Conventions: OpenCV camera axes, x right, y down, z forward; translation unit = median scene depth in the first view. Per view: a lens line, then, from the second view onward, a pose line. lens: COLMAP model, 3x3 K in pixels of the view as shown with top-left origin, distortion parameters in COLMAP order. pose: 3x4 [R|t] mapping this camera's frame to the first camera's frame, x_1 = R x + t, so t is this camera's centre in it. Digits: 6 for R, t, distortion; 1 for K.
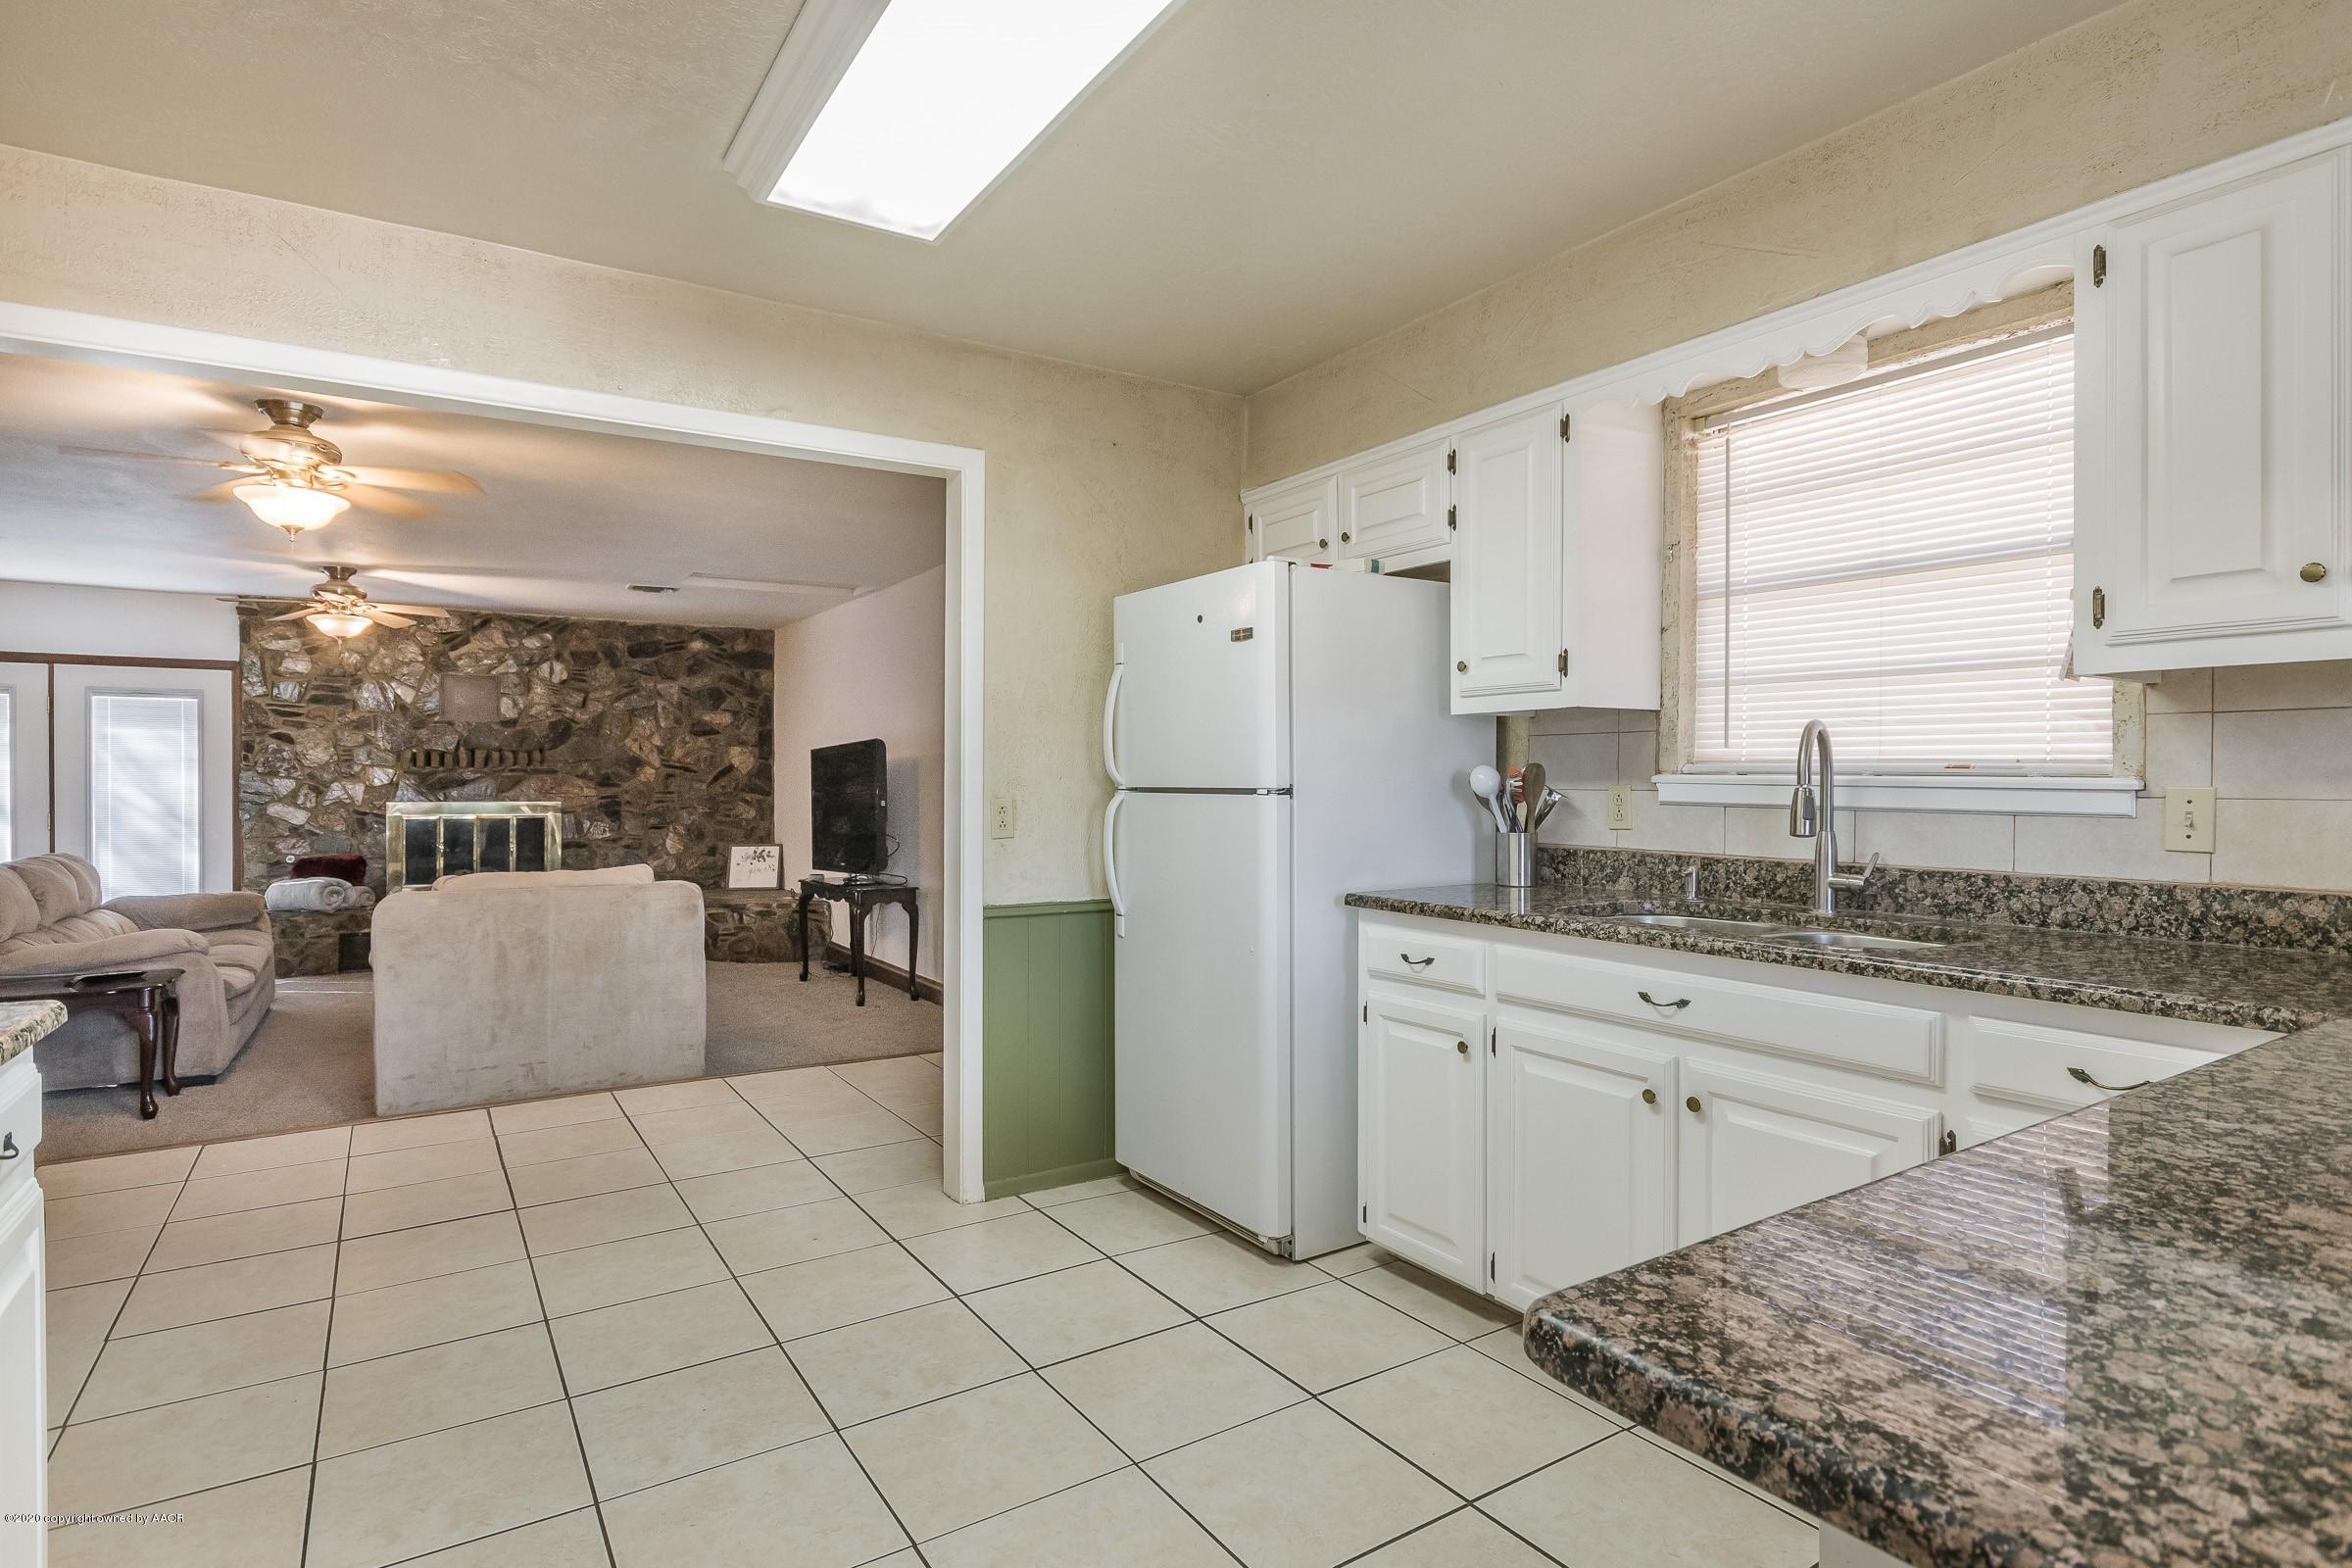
lens RADIAL K [[1221.9, 0, 1182.5], [0, 1221.9, 786.7], [0, 0, 1]] dist [-0.003485, -0.003880]
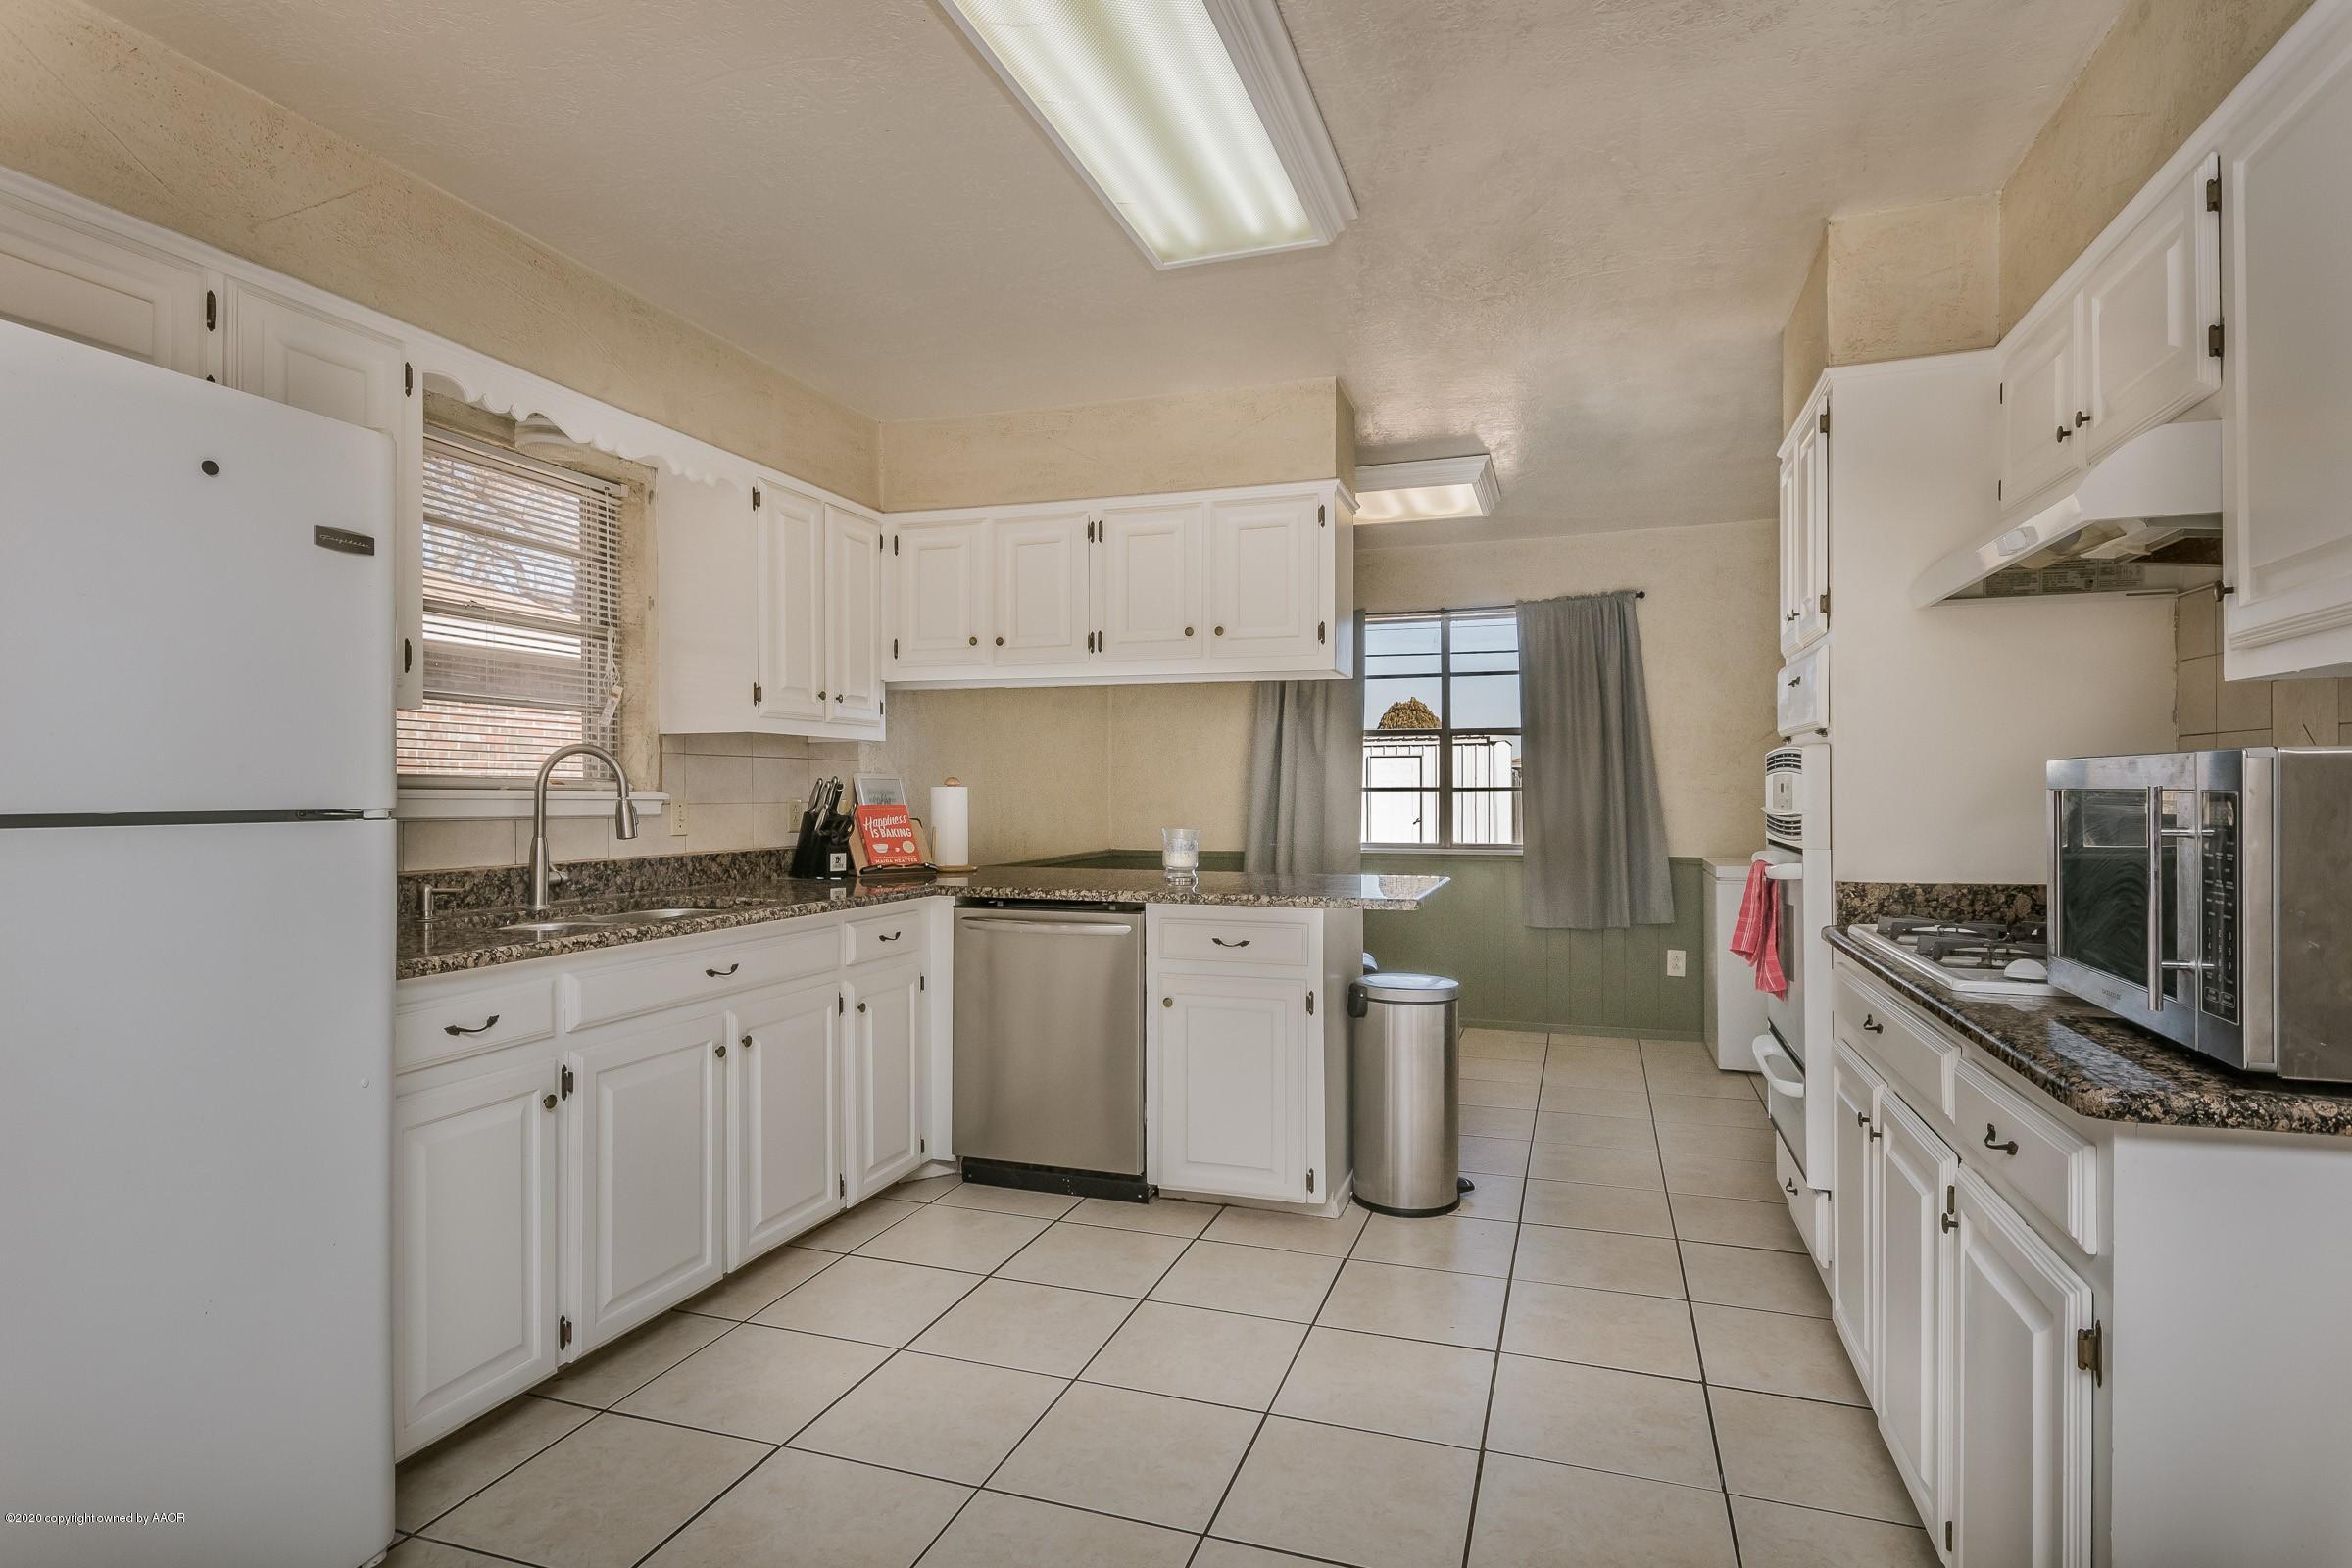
lens RADIAL K [[1221.9, 0, 1176.5], [0, 1221.9, 784.9], [0, 0, 1]] dist [-0.003485, -0.003880]
pose [[-0.629267, 0.005212, 0.777172, -0.622897], [0.006322, 0.999979, -0.001587, -0.006493], [-0.777163, 0.003914, -0.629287, 1.030842]]
